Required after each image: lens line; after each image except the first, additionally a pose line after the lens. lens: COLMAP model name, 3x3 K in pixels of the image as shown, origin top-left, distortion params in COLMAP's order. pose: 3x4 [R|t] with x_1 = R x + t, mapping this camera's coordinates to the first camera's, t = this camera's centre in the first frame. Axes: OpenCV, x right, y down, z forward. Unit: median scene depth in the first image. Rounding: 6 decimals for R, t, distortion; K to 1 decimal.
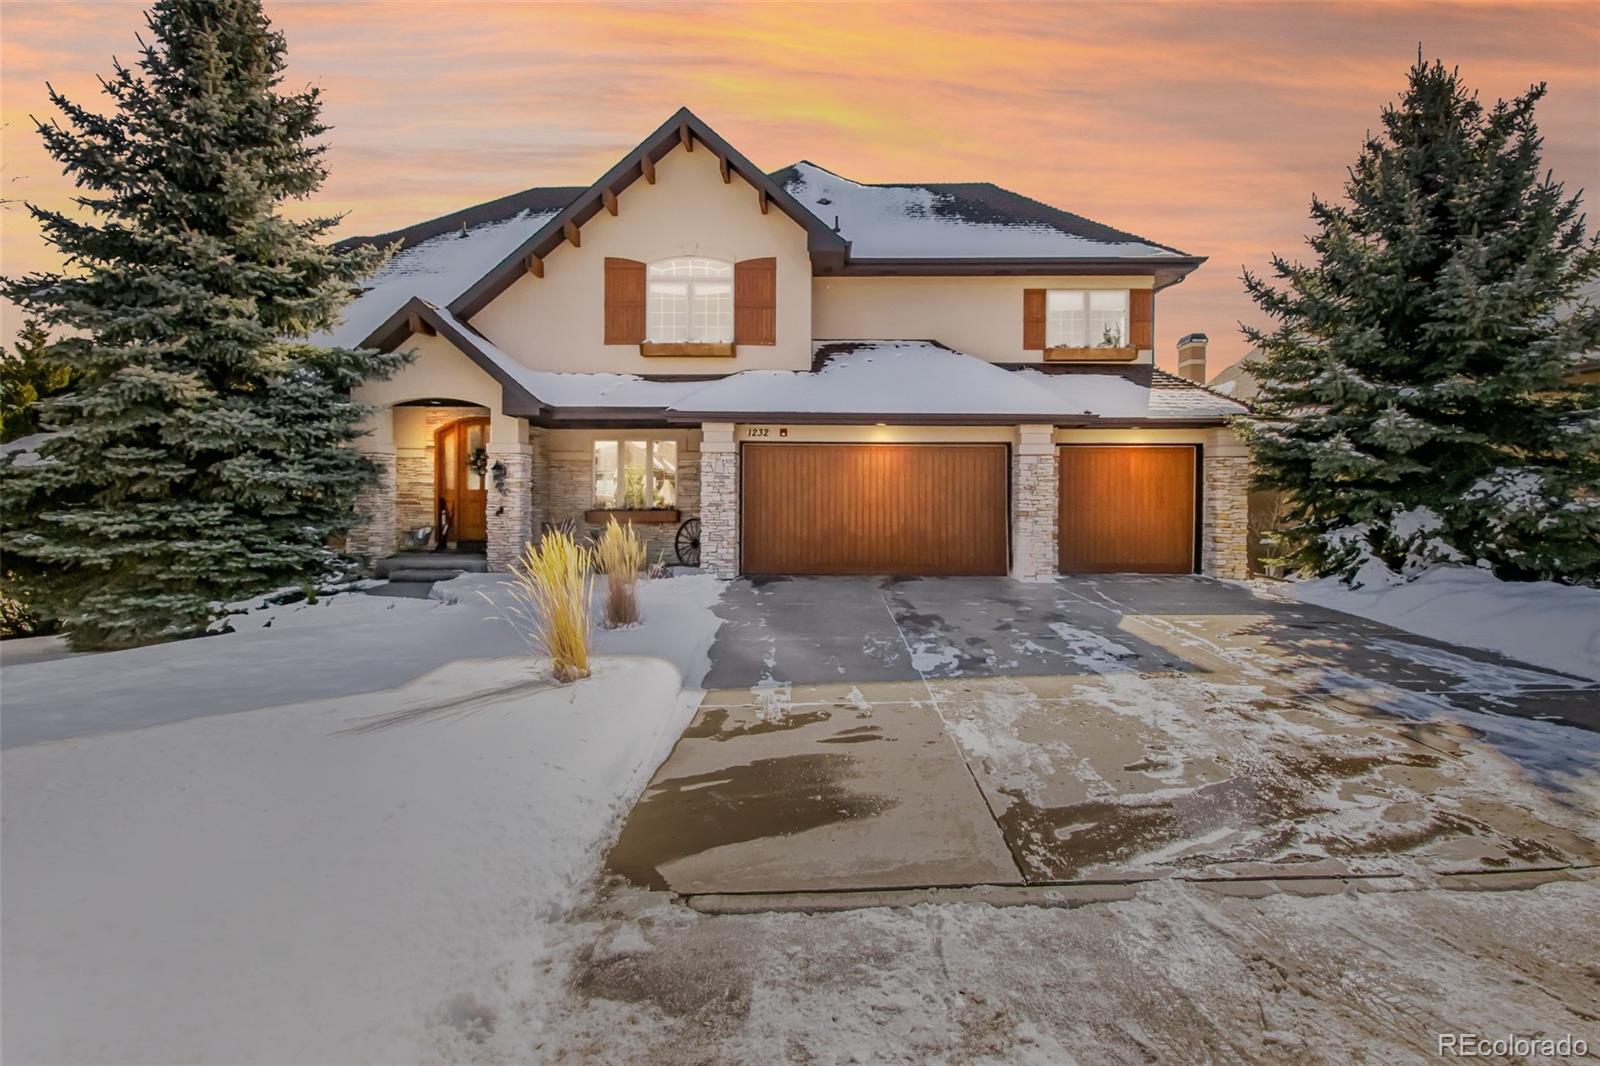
lens RADIAL K [[724.3, 0, 800.1], [0, 724.3, 493.7], [0, 0, 1]] dist [0.014789, -0.023677]
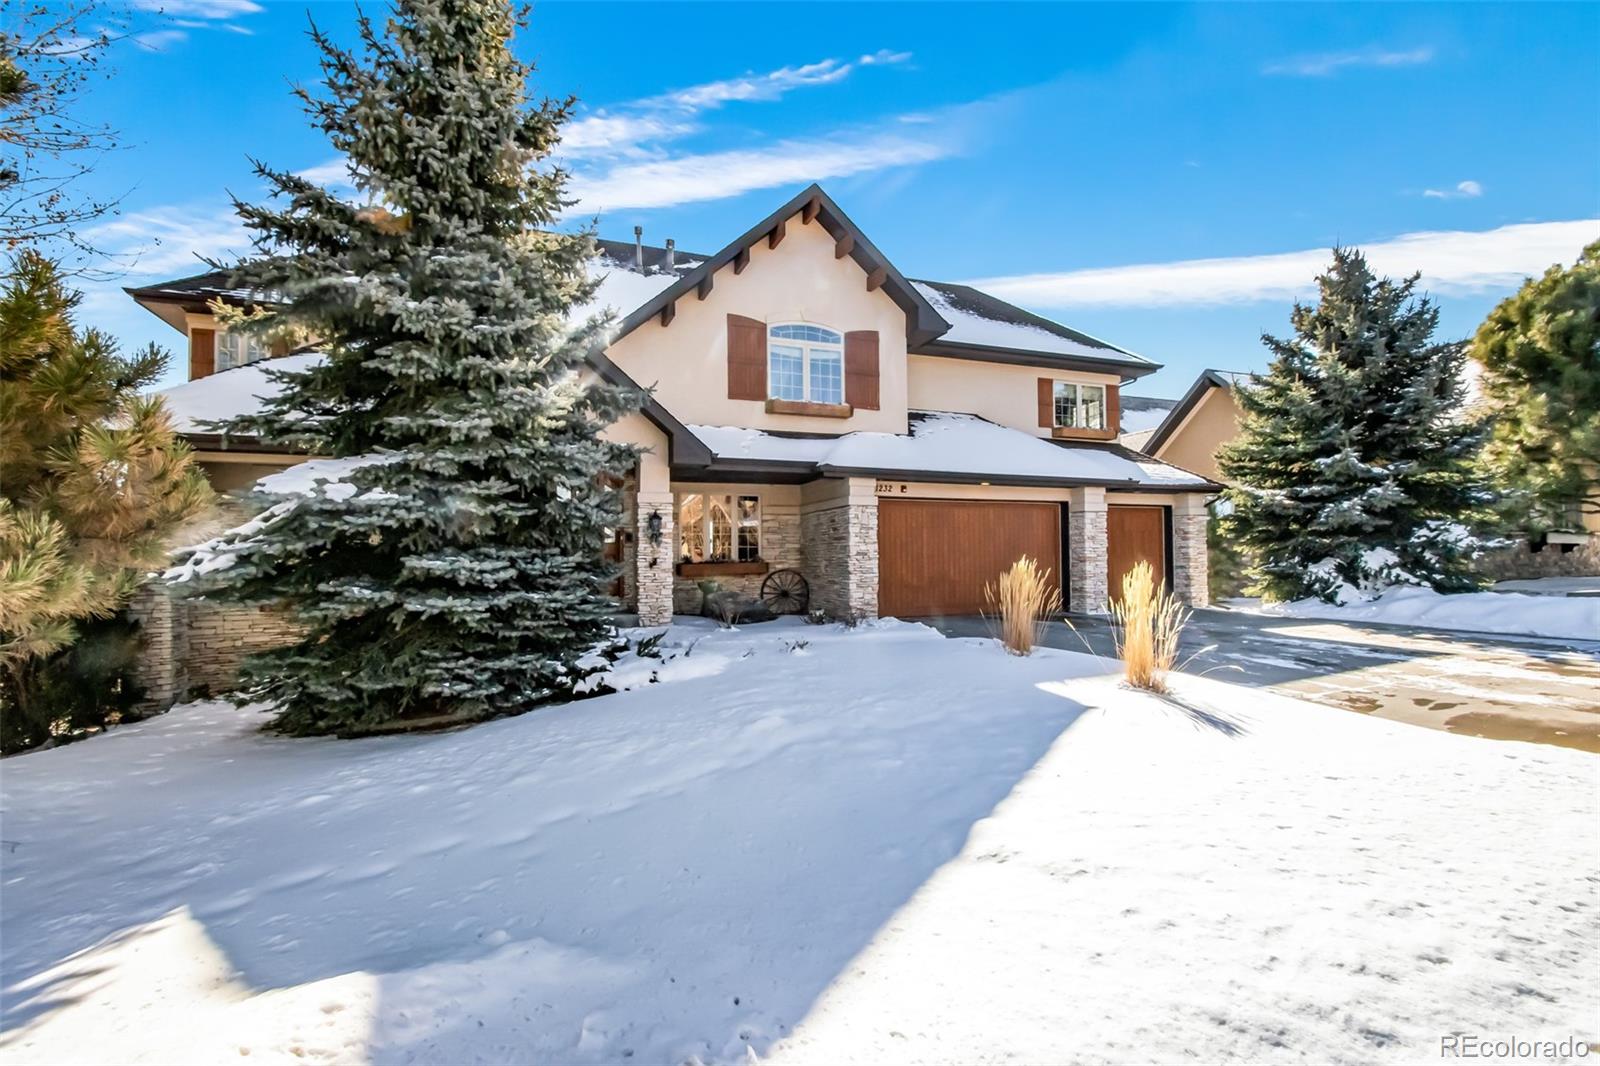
lens RADIAL K [[689.1, 0, 793.3], [0, 689.1, 535.4], [0, 0, 1]] dist [0.028353, -0.021149]
pose [[0.933360, 0.001418, 0.358938, -0.580071], [0.010109, 0.999492, -0.030238, 0.017830], [-0.358798, 0.031851, 0.932872, 0.077740]]
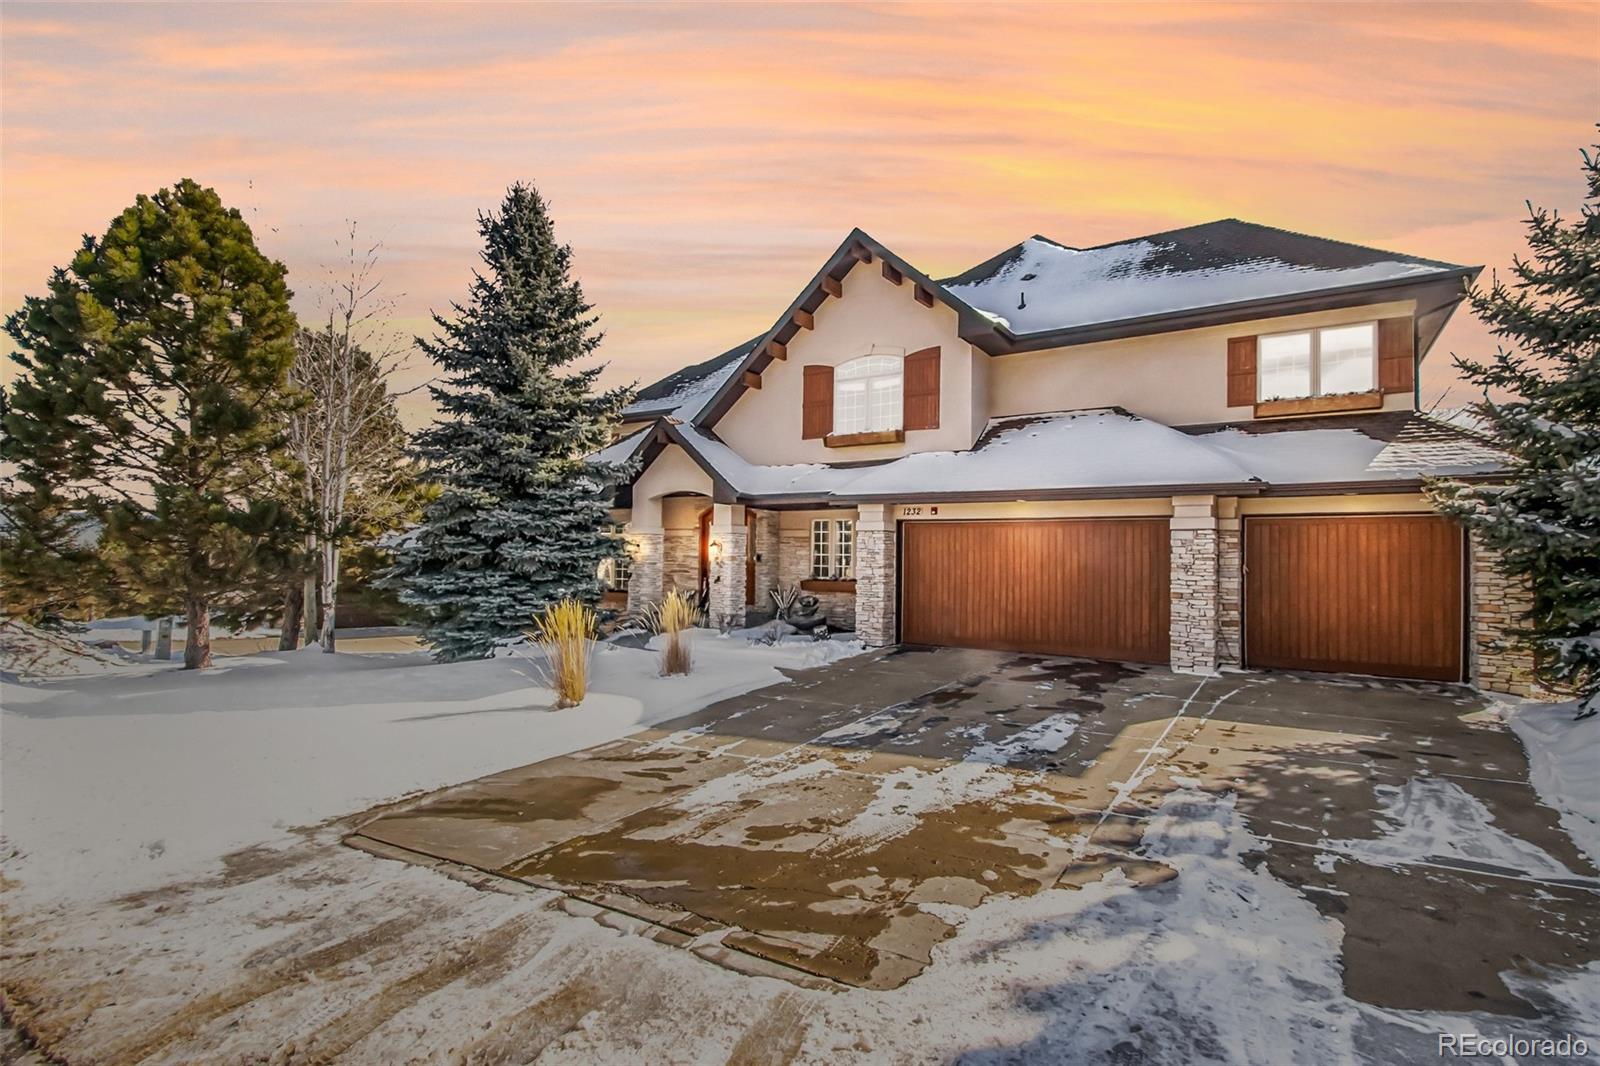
lens RADIAL K [[707.8, 0, 835.9], [0, 707.8, 537.0], [0, 0, 1]] dist [0.015498, -0.000144]
pose [[0.875686, -0.007454, -0.482823, 0.362786], [-0.008340, 0.999498, -0.030556, -0.014019], [0.482808, 0.030785, 0.875185, 0.027437]]
